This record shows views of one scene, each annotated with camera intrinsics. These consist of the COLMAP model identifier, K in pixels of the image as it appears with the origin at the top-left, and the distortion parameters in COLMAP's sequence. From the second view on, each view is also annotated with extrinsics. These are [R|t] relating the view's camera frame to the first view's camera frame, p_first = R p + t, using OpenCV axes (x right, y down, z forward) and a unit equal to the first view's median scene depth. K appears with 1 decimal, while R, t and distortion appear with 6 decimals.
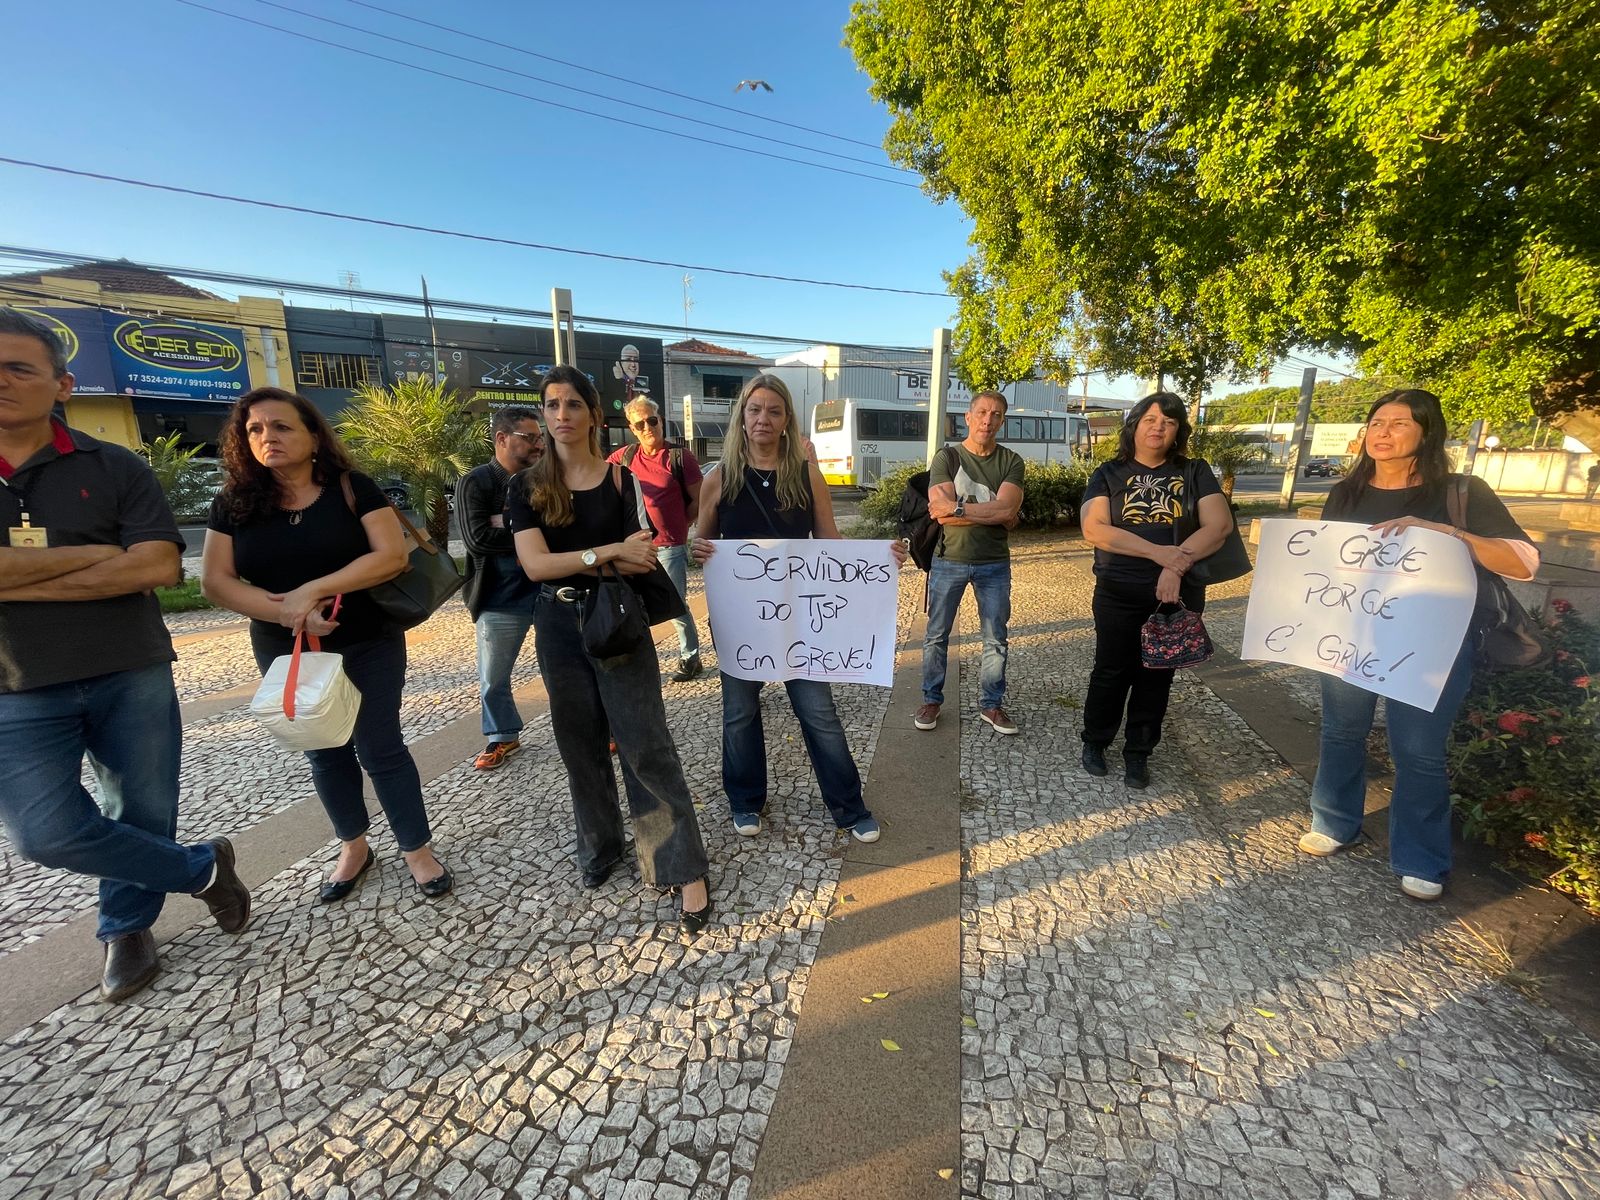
lens RADIAL K [[643.5, 0, 800.0], [0, 643.5, 600.0], [0, 0, 1]] dist [-0.003845, -0.000409]
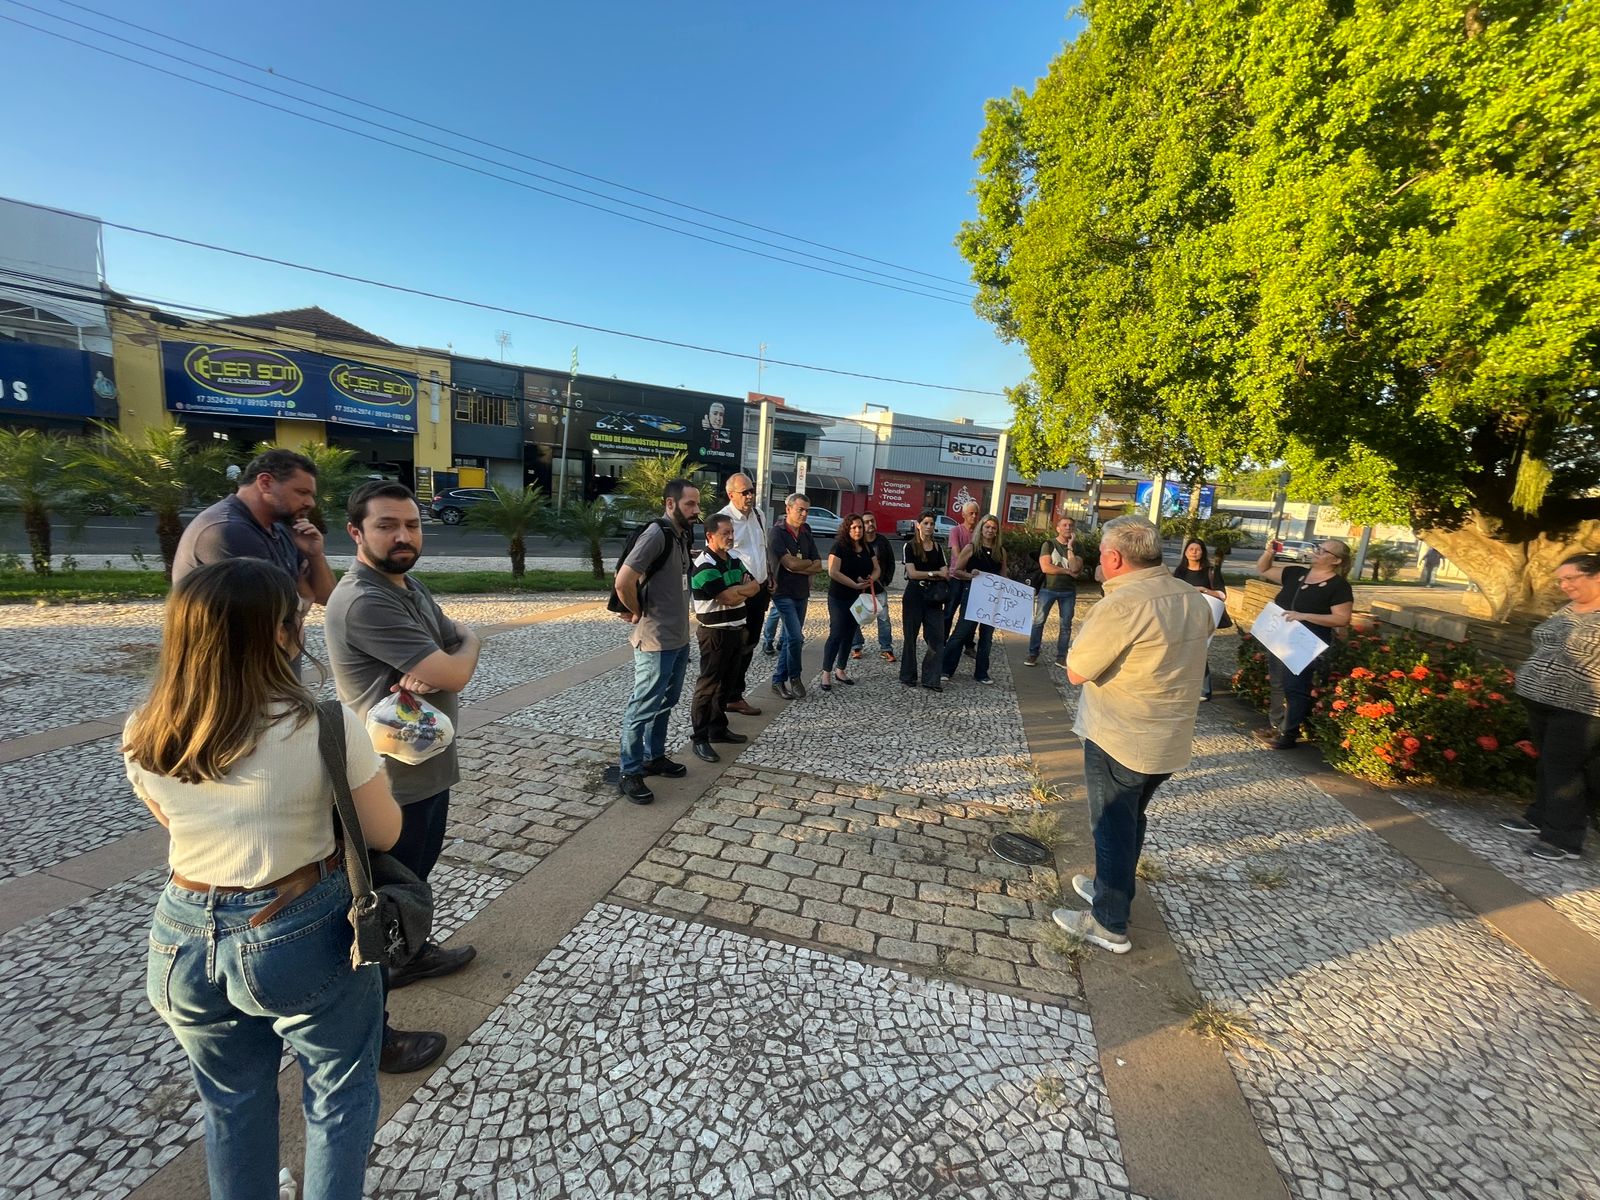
lens RADIAL K [[650.8, 0, 800.0], [0, 650.8, 600.0], [0, 0, 1]] dist [-0.003608, 0.000148]
pose [[0.997267, 0.073273, -0.009461, -0.159737], [-0.073706, 0.995530, -0.059058, 0.045459], [0.005092, 0.059594, 0.998210, -0.336151]]
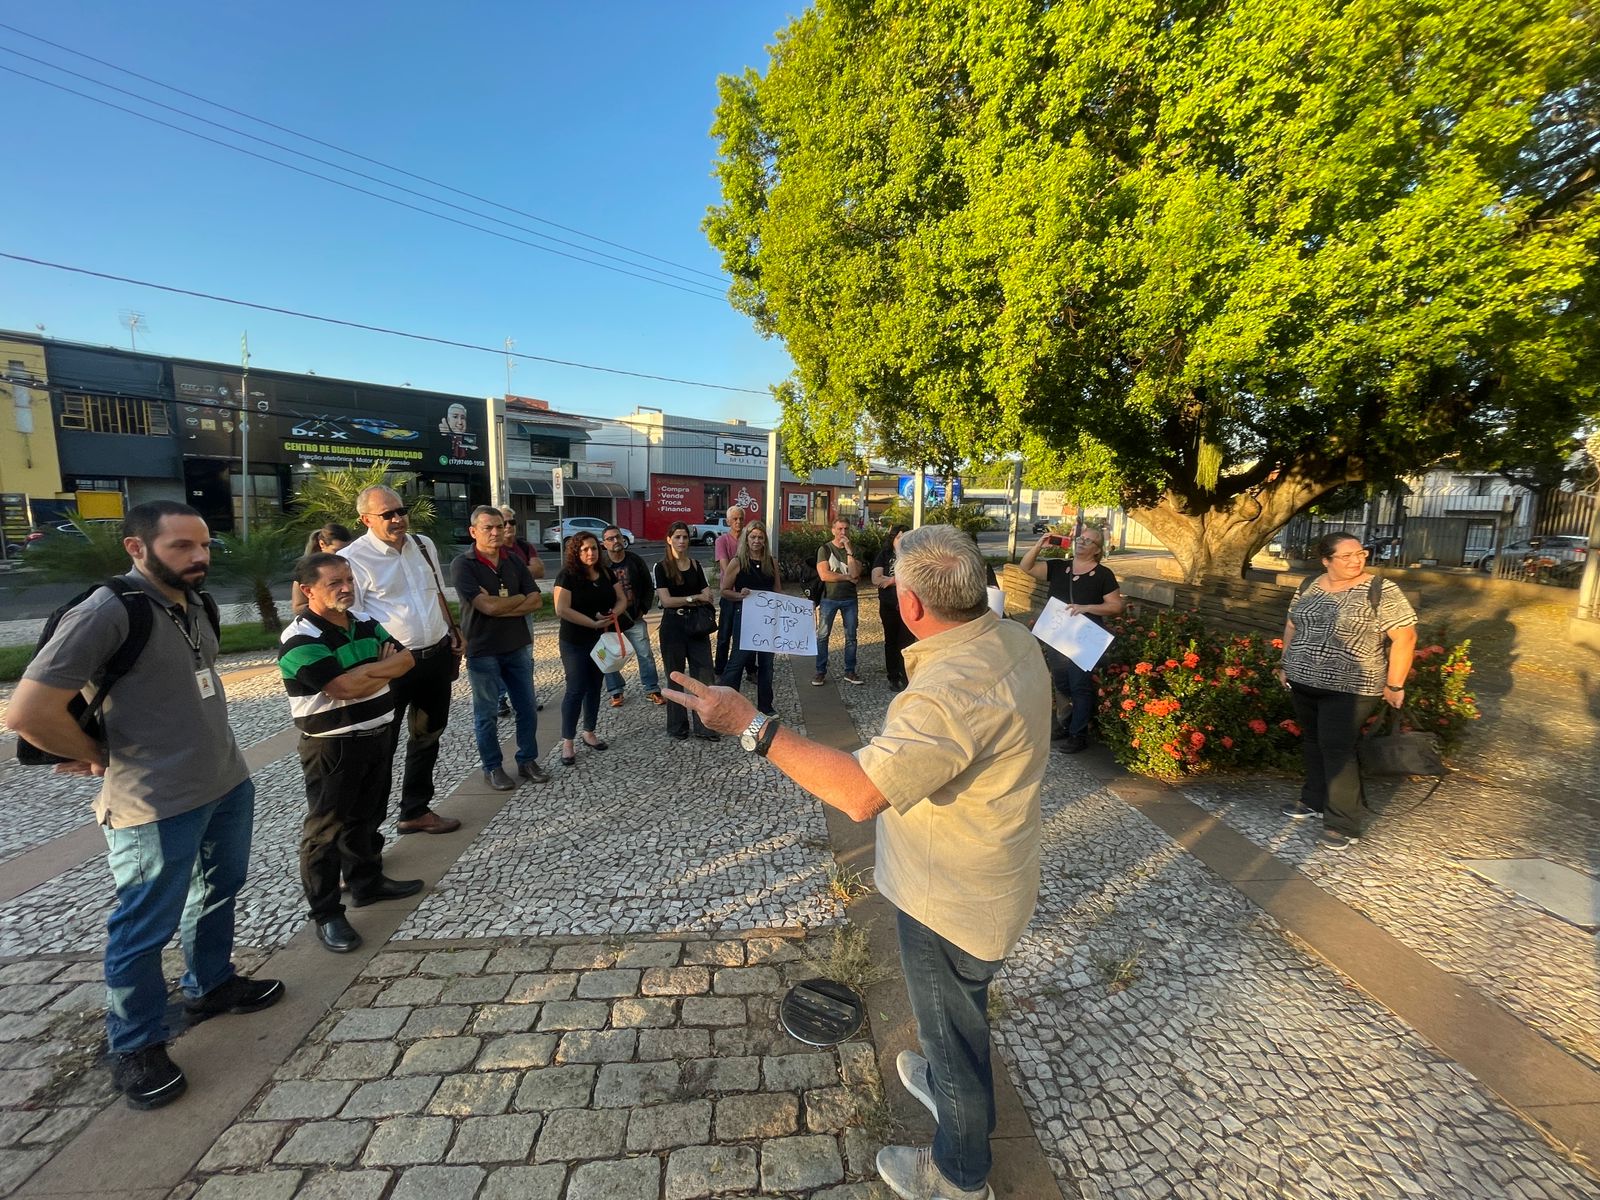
lens RADIAL K [[650.8, 0, 800.0], [0, 650.8, 600.0], [0, 0, 1]] dist [-0.003608, 0.000148]
pose [[0.954261, -0.022763, 0.298107, -0.122574], [0.045215, 0.996617, -0.068633, 0.020588], [-0.295537, 0.078973, 0.952062, -0.245494]]
